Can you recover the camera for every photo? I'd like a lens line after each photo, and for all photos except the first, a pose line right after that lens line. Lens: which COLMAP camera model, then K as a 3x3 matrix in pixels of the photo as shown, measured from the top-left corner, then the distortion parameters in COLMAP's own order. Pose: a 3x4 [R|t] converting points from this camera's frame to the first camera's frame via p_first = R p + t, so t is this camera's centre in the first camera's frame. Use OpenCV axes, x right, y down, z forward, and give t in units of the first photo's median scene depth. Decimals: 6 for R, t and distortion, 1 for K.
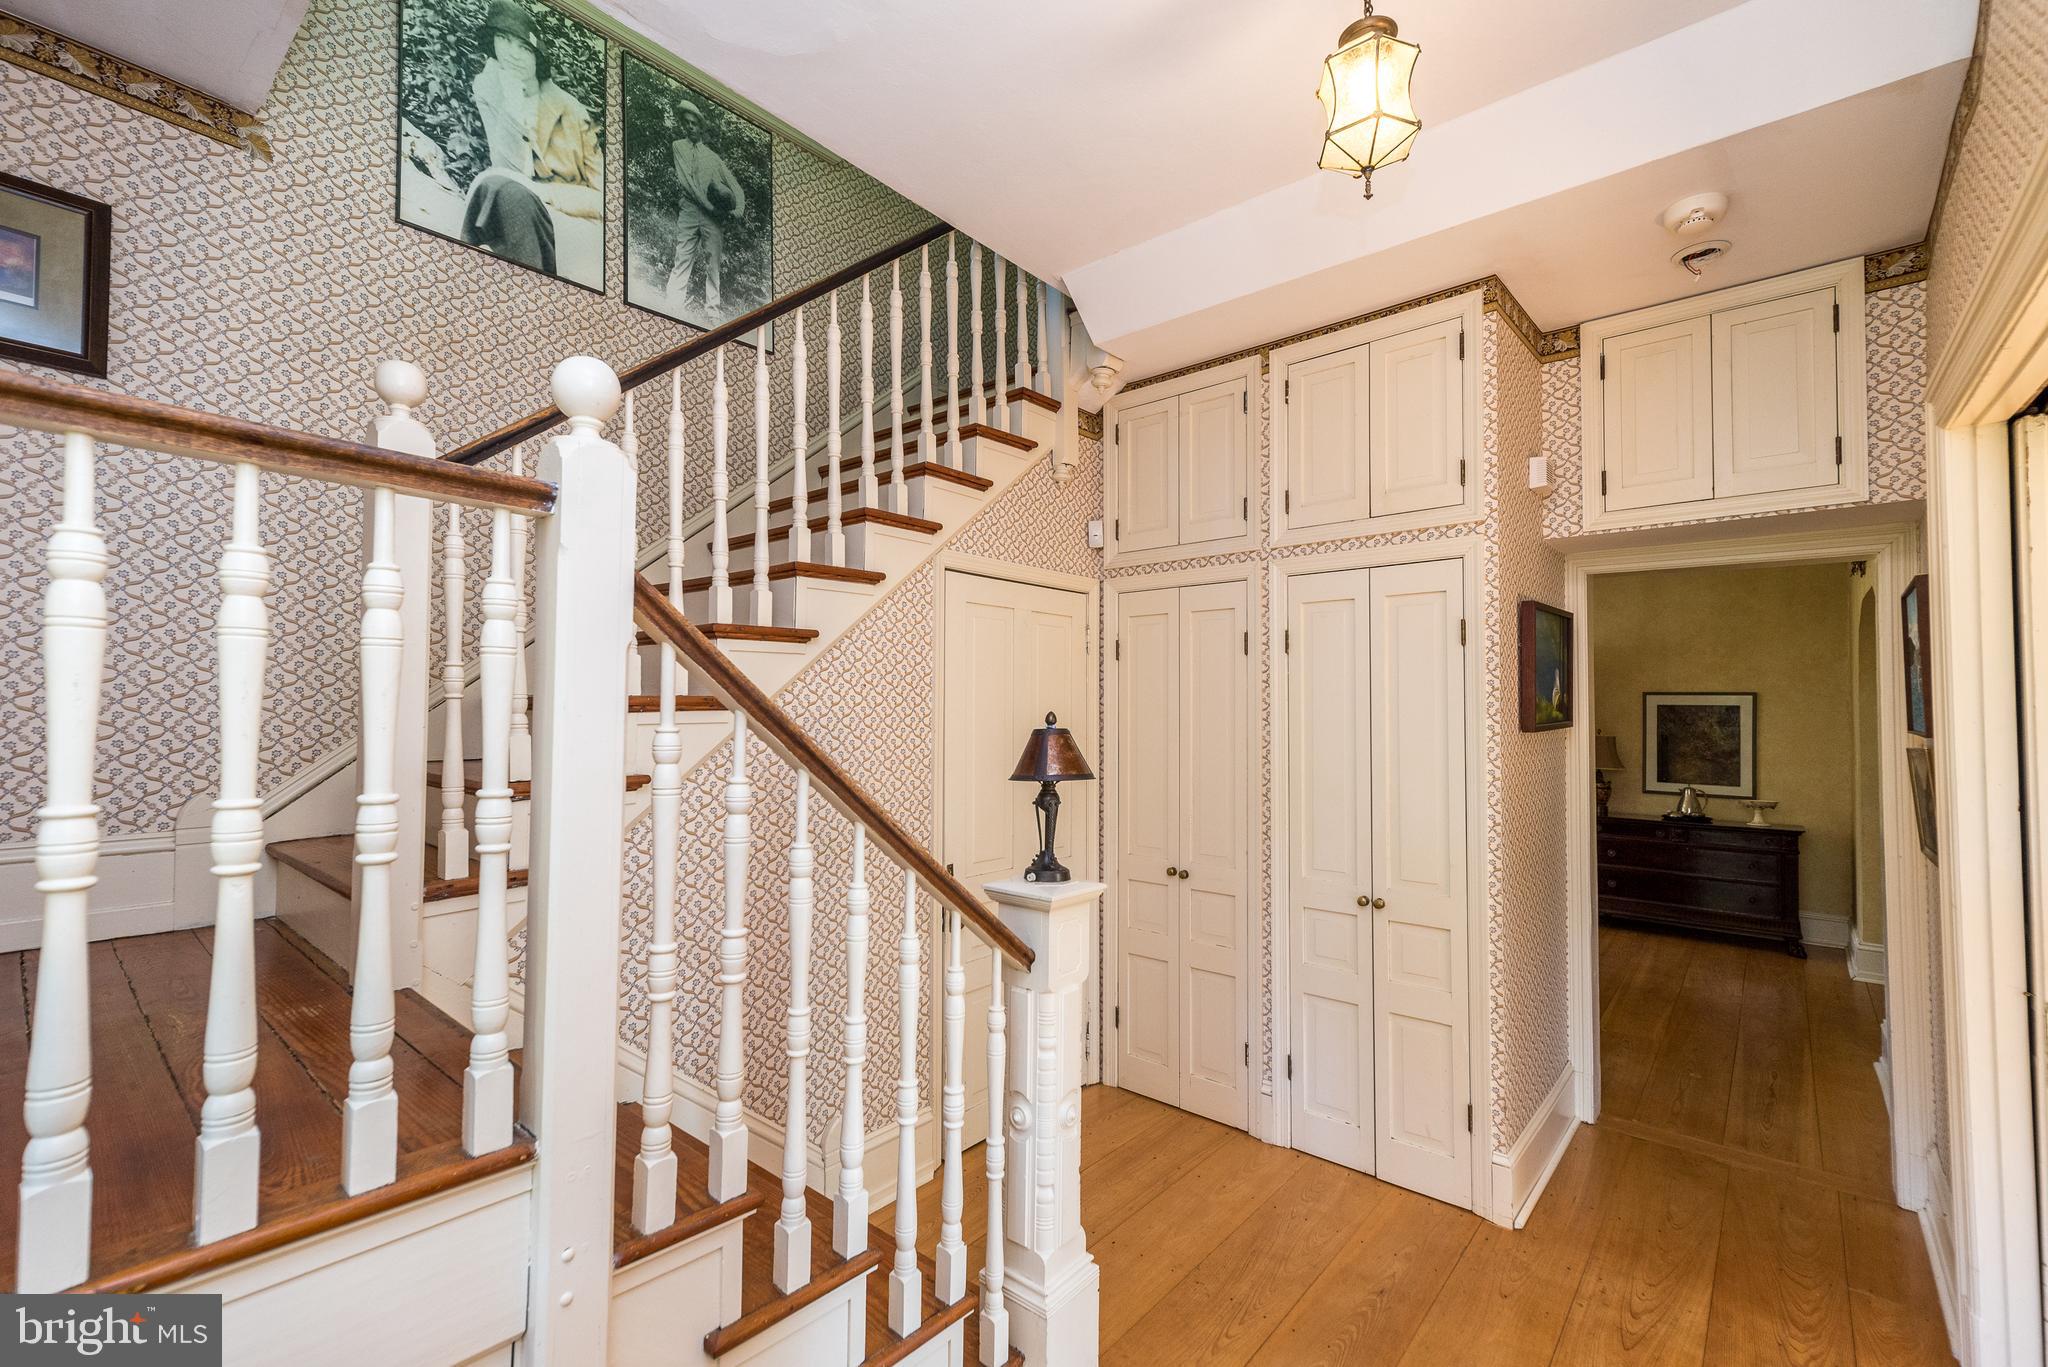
lens RADIAL K [[887.8, 0, 1013.4], [0, 887.8, 695.5], [0, 0, 1]] dist [0.000052, 0.001373]
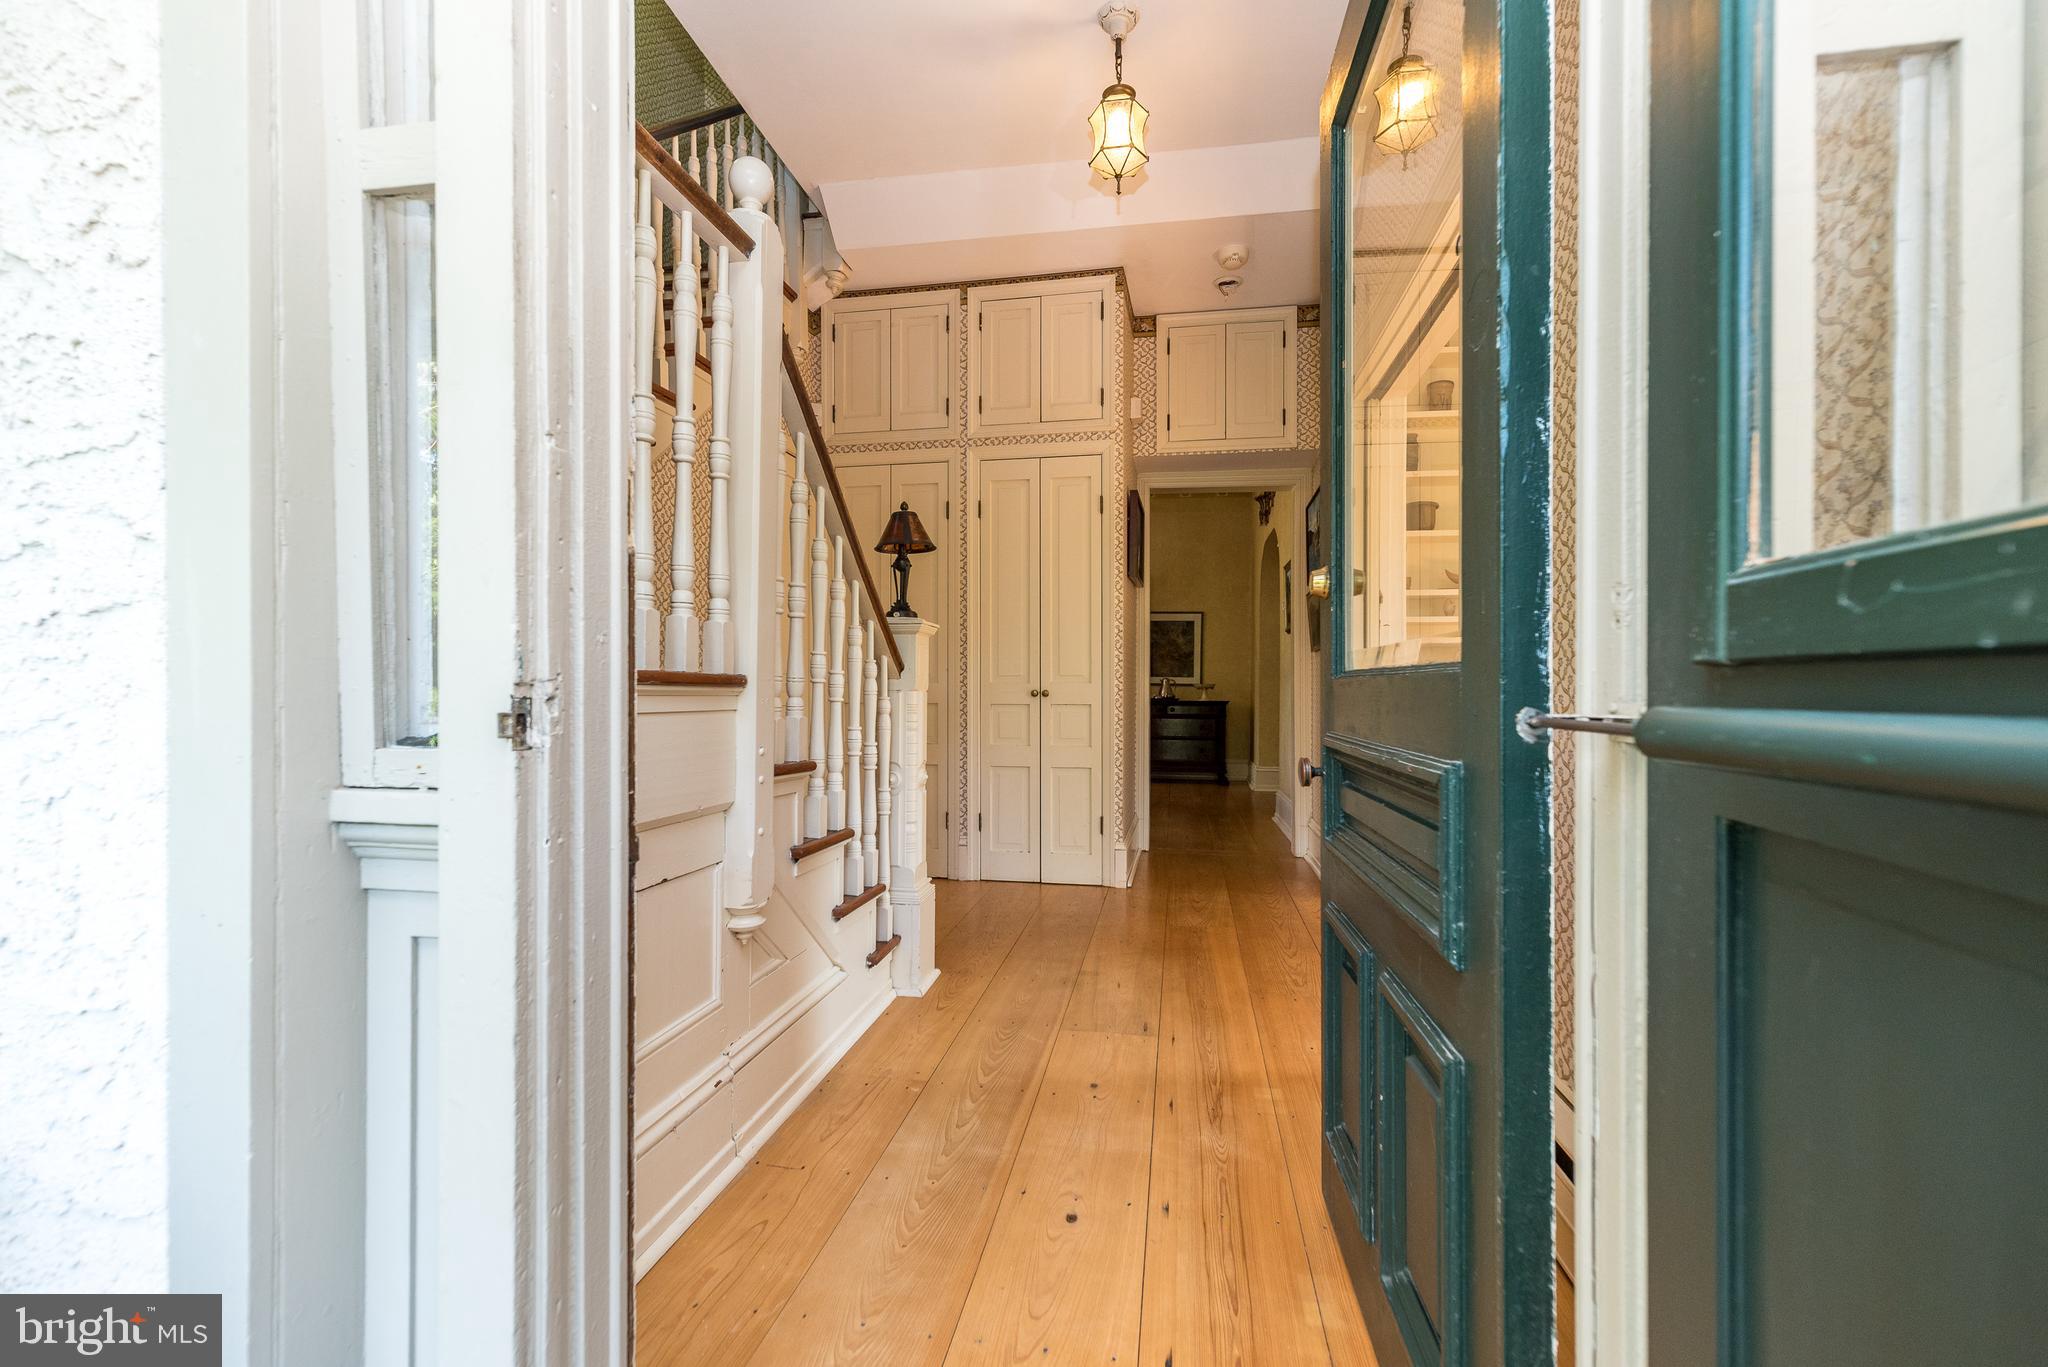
lens RADIAL K [[887.8, 0, 1023.6], [0, 887.8, 692.0], [0, 0, 1]] dist [0.000052, 0.001373]
pose [[0.857913, -0.007963, 0.513733, -0.346485], [-0.009788, 0.999445, 0.031838, 0.181815], [-0.513702, -0.032343, 0.857359, -0.207206]]
